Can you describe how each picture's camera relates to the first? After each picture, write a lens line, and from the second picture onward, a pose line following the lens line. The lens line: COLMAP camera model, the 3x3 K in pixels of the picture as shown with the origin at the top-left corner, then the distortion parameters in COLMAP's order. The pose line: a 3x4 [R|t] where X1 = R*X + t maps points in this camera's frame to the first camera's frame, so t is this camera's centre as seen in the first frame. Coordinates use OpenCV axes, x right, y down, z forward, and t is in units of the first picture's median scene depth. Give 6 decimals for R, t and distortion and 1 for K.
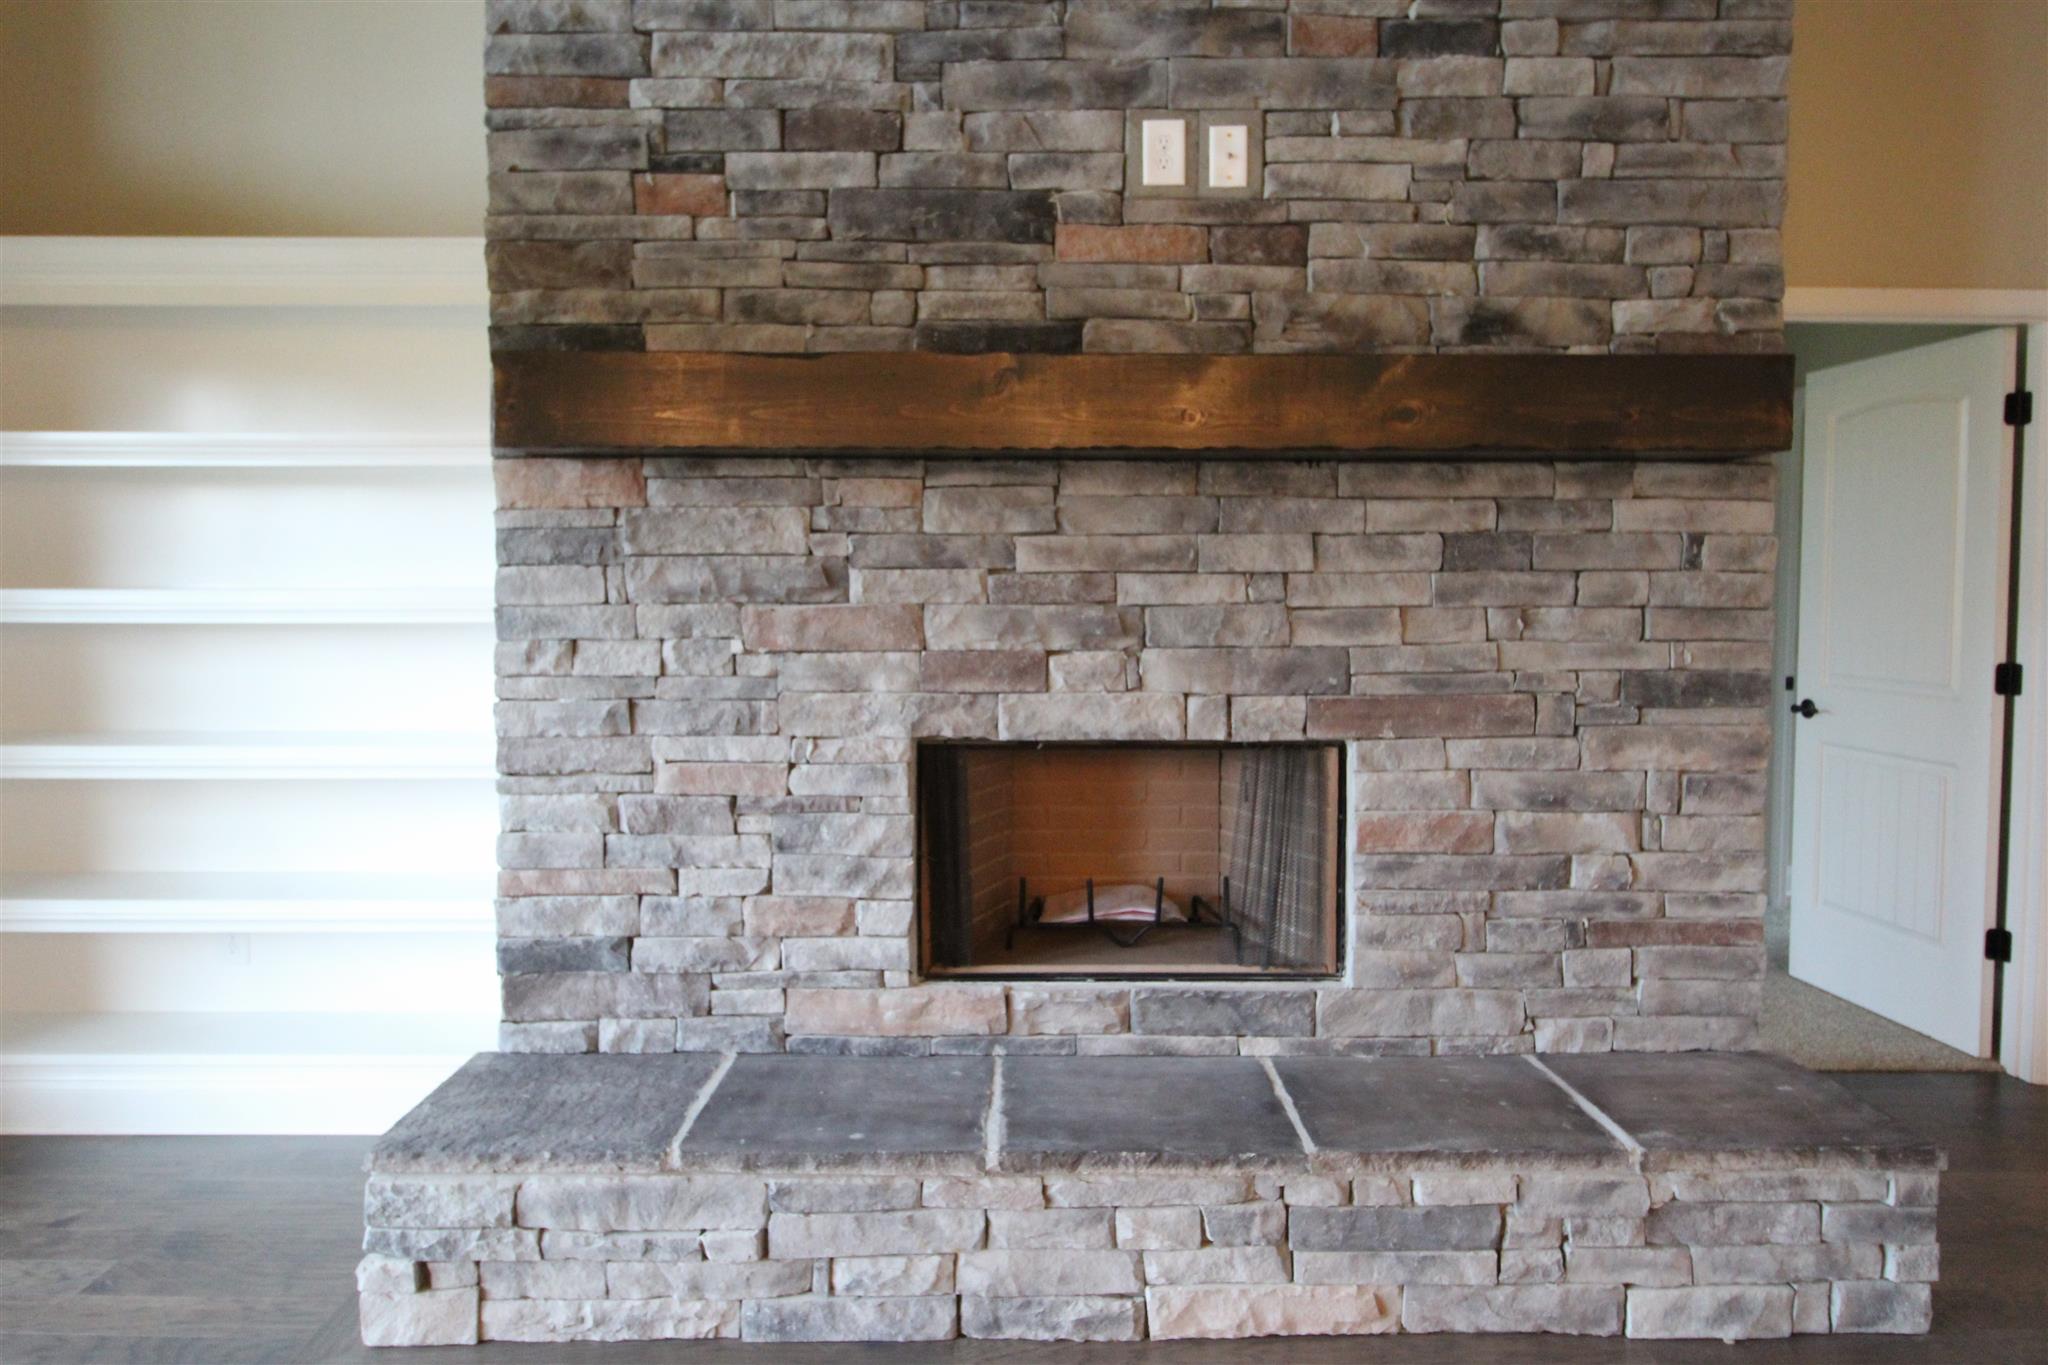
lens RADIAL K [[1293.4, 0, 1030.9], [0, 1293.4, 649.7], [0, 0, 1]] dist [0.001820, -0.001731]
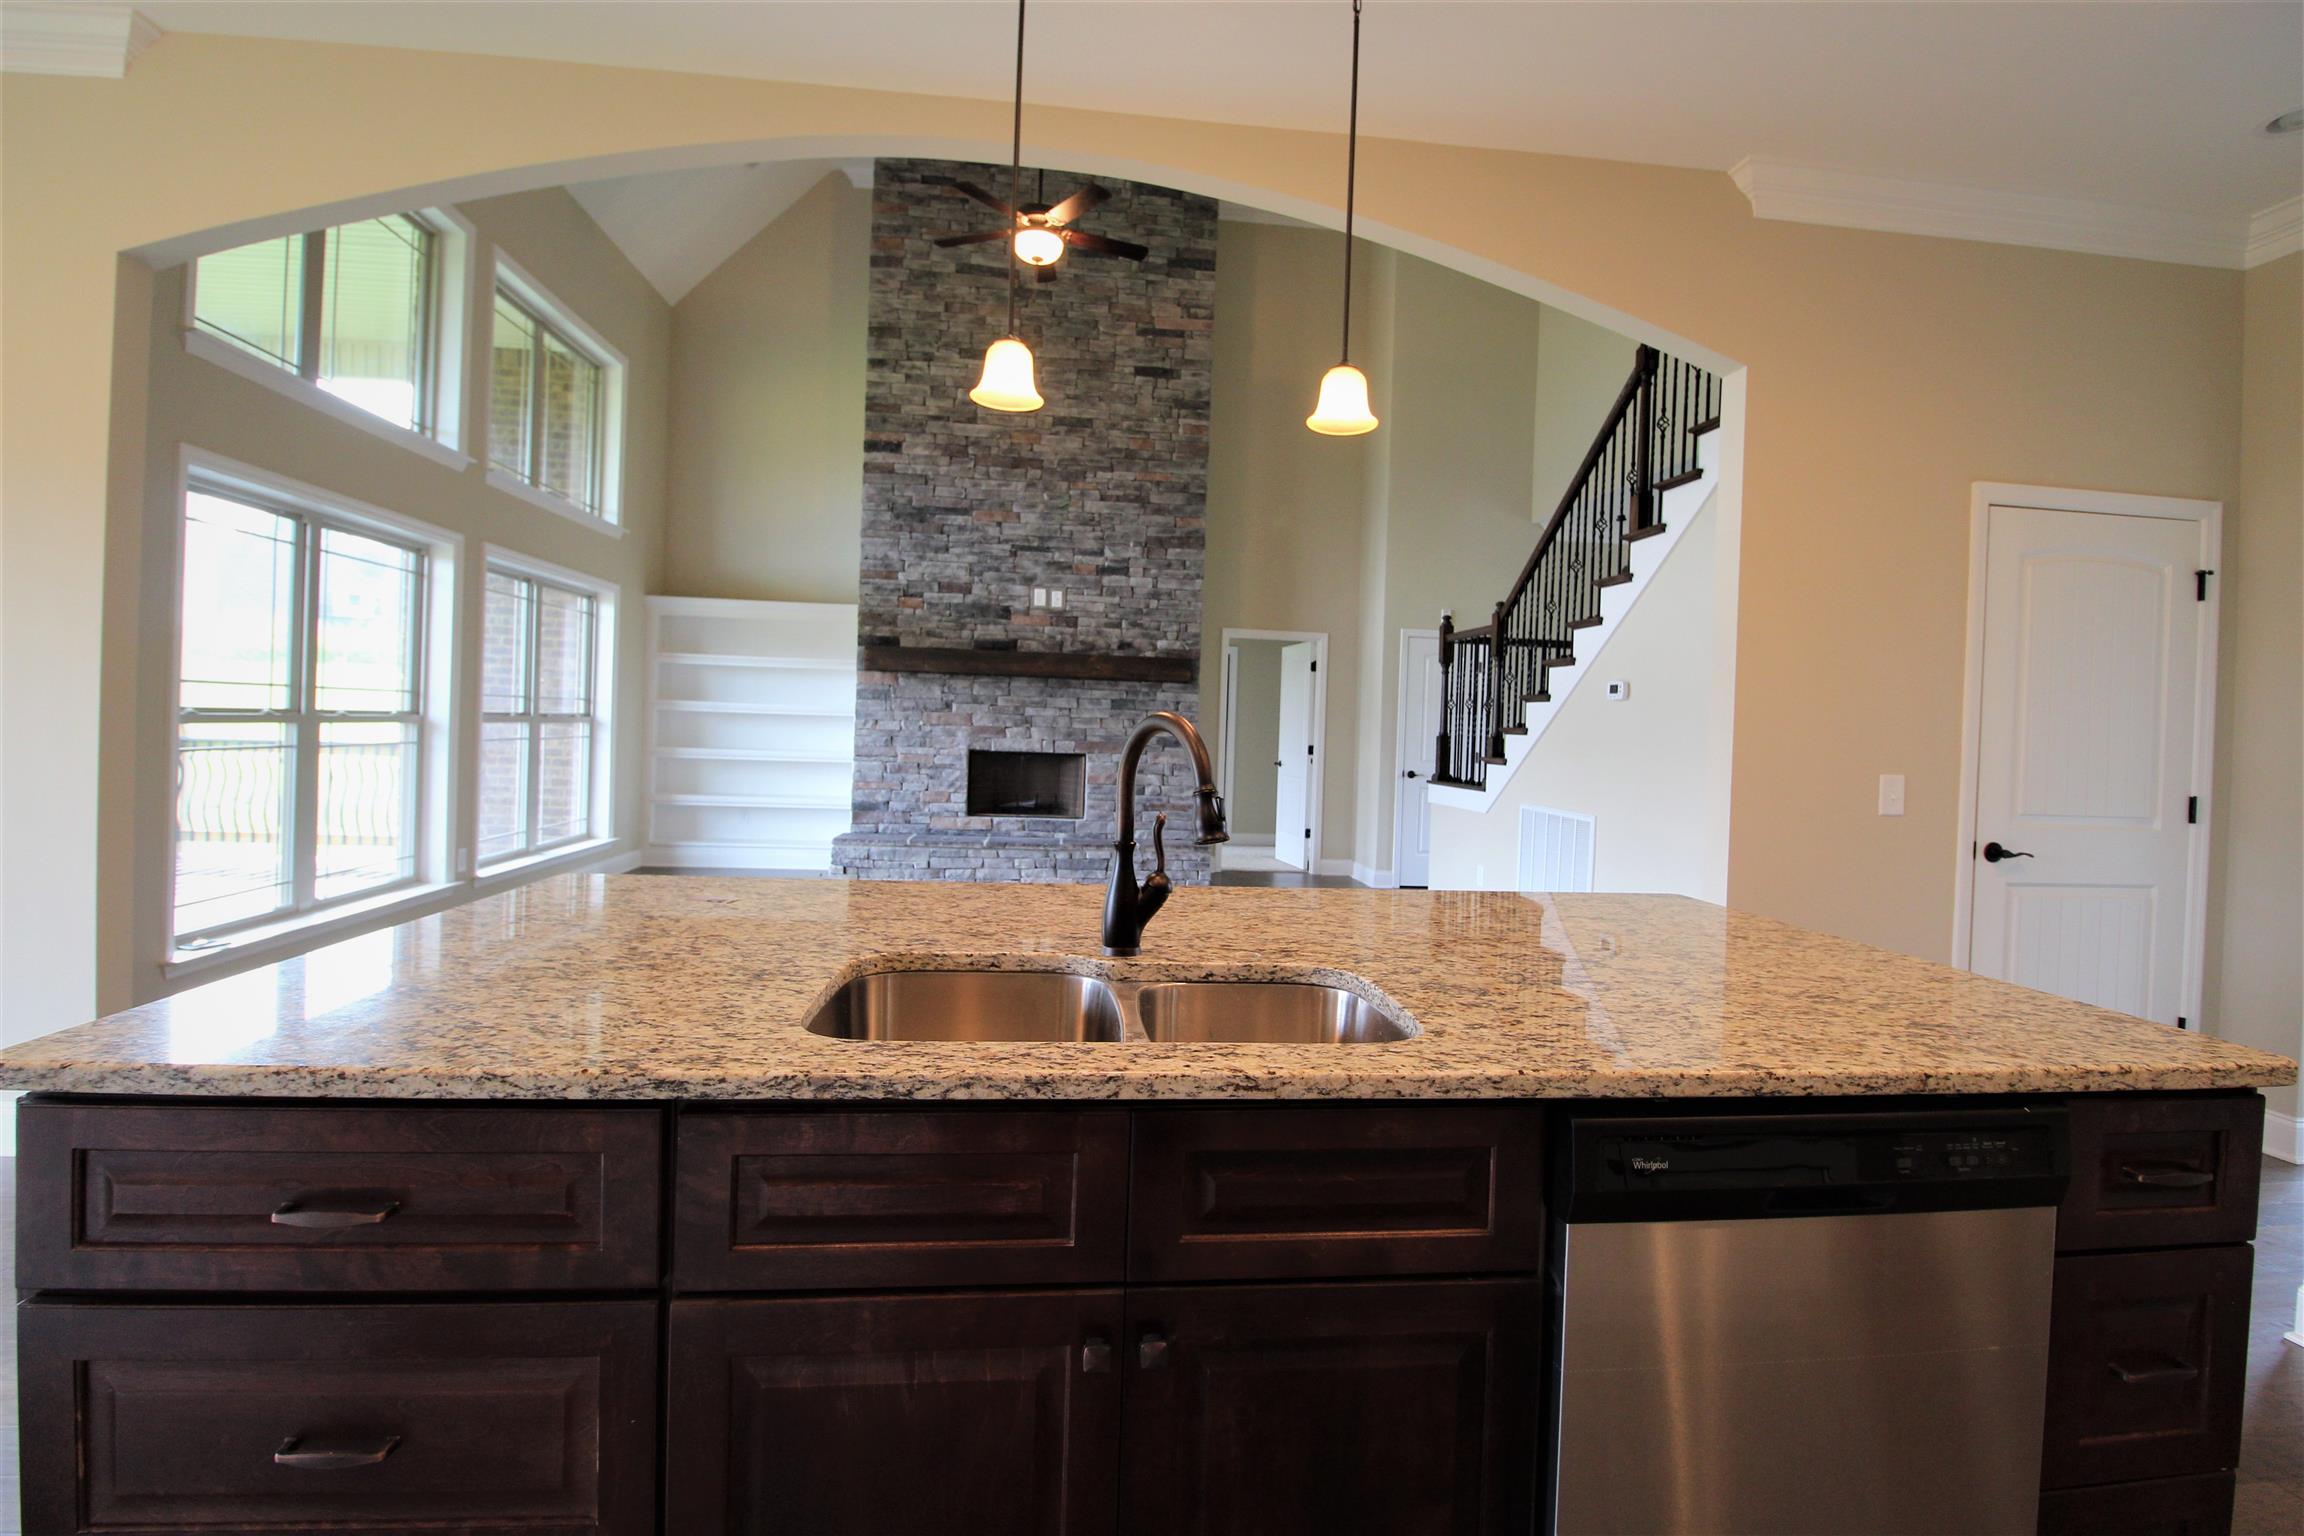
lens RADIAL K [[1070.9, 0, 1154.9], [0, 1070.9, 733.7], [0, 0, 1]] dist [-0.001336, -0.011902]
pose [[0.994925, 0.031119, 0.095686, 0.148008], [-0.027042, 0.998683, -0.043607, 0.144967], [-0.096917, 0.040799, 0.994456, -2.134936]]
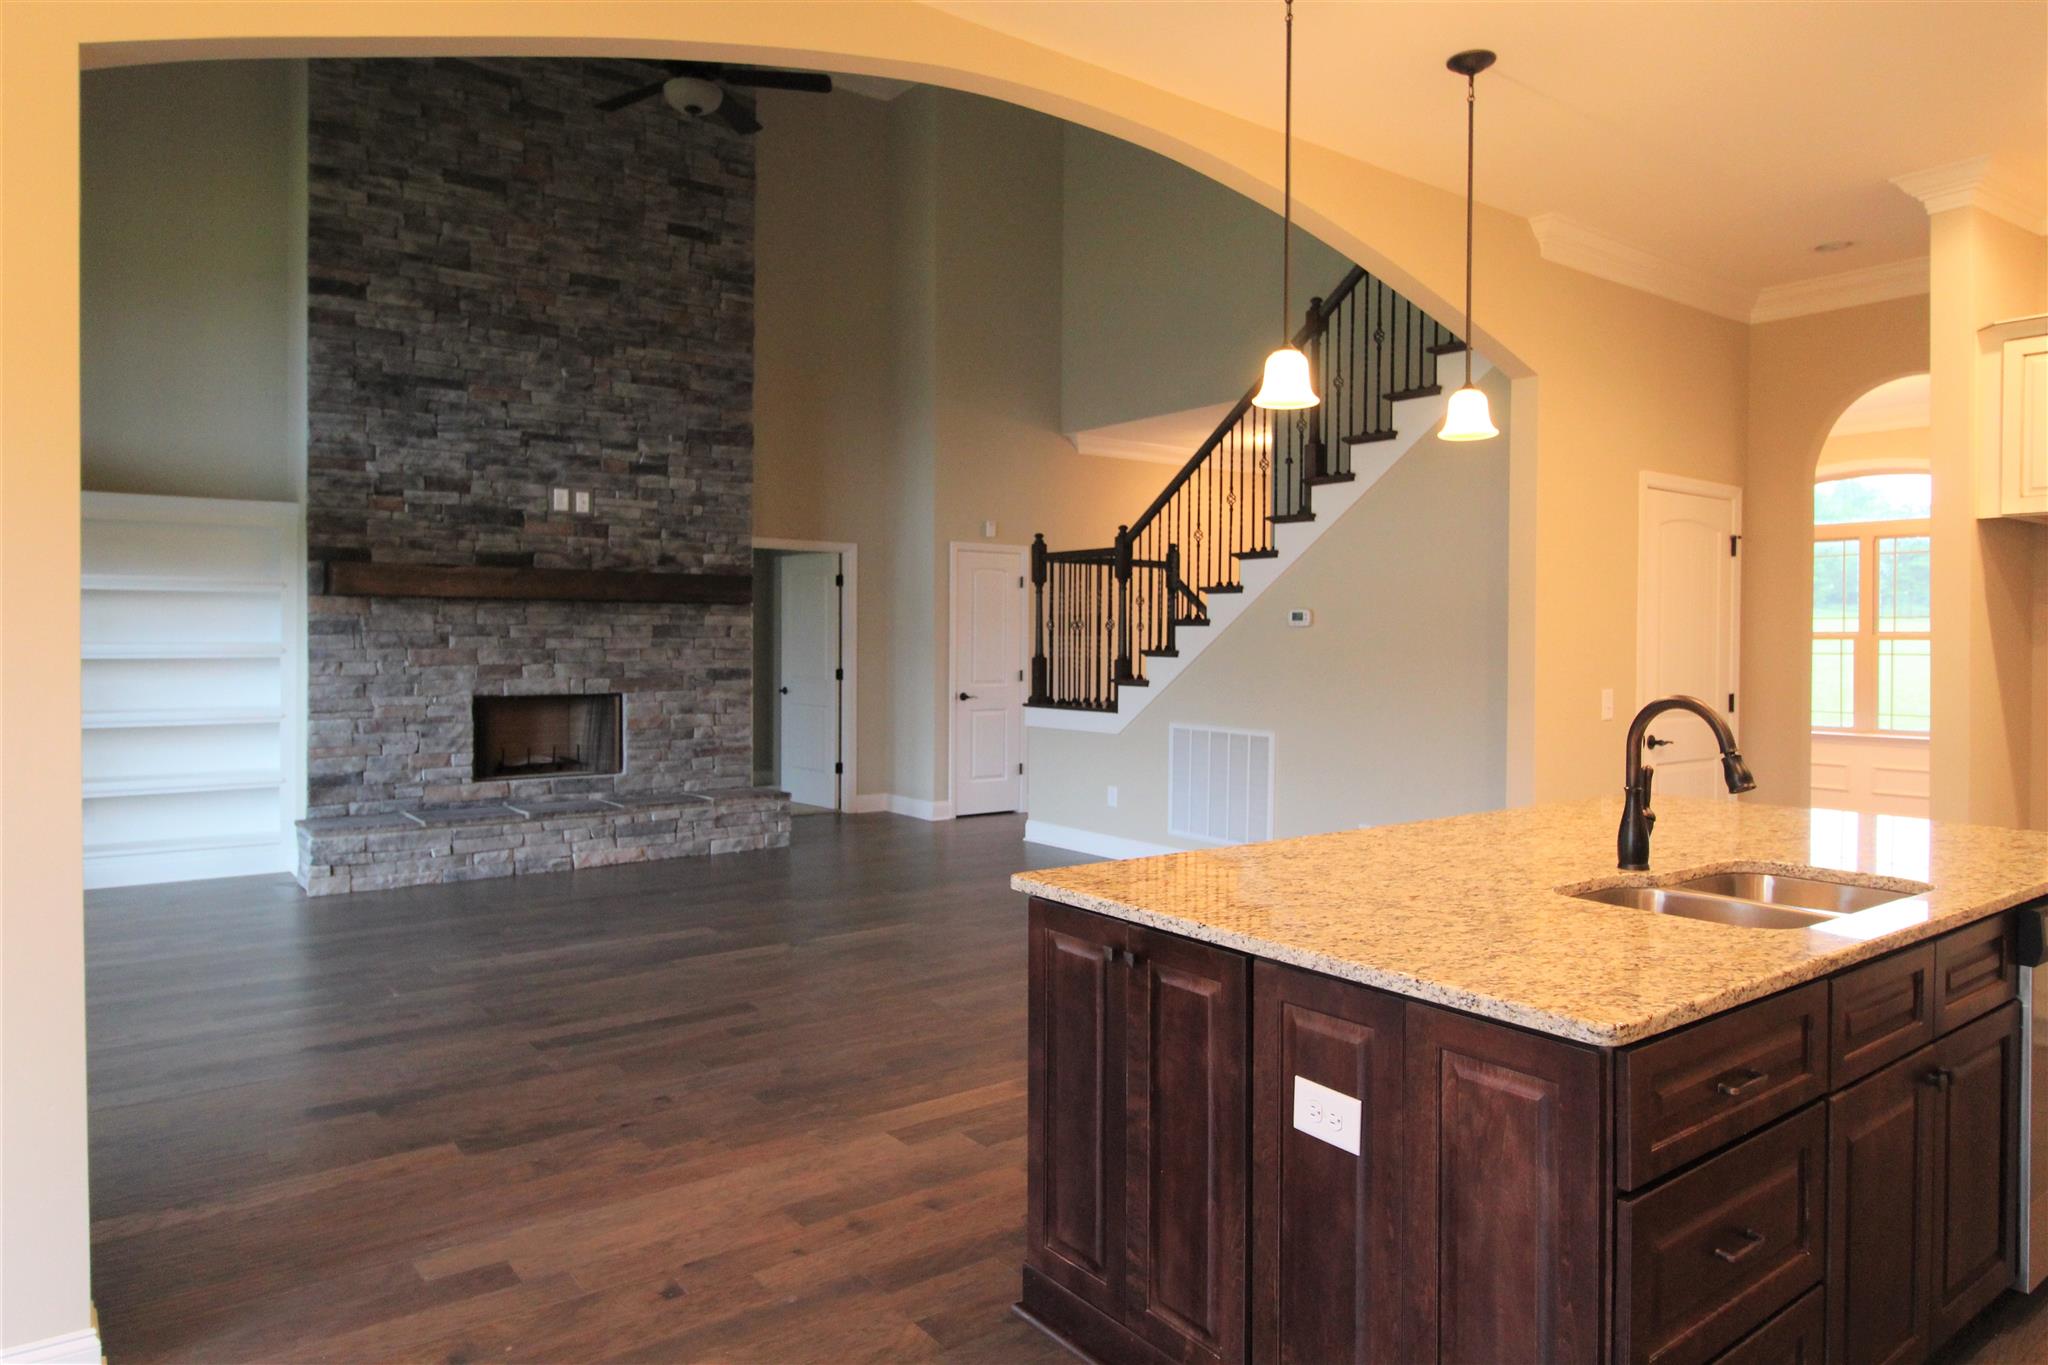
lens RADIAL K [[1293.4, 0, 1030.9], [0, 1293.4, 649.7], [0, 0, 1]] dist [0.001820, -0.001731]
pose [[0.801251, -0.003618, 0.598317, -0.821584], [0.027227, 0.999166, -0.030420, 0.088975], [-0.597708, 0.040665, 0.800682, -2.050354]]
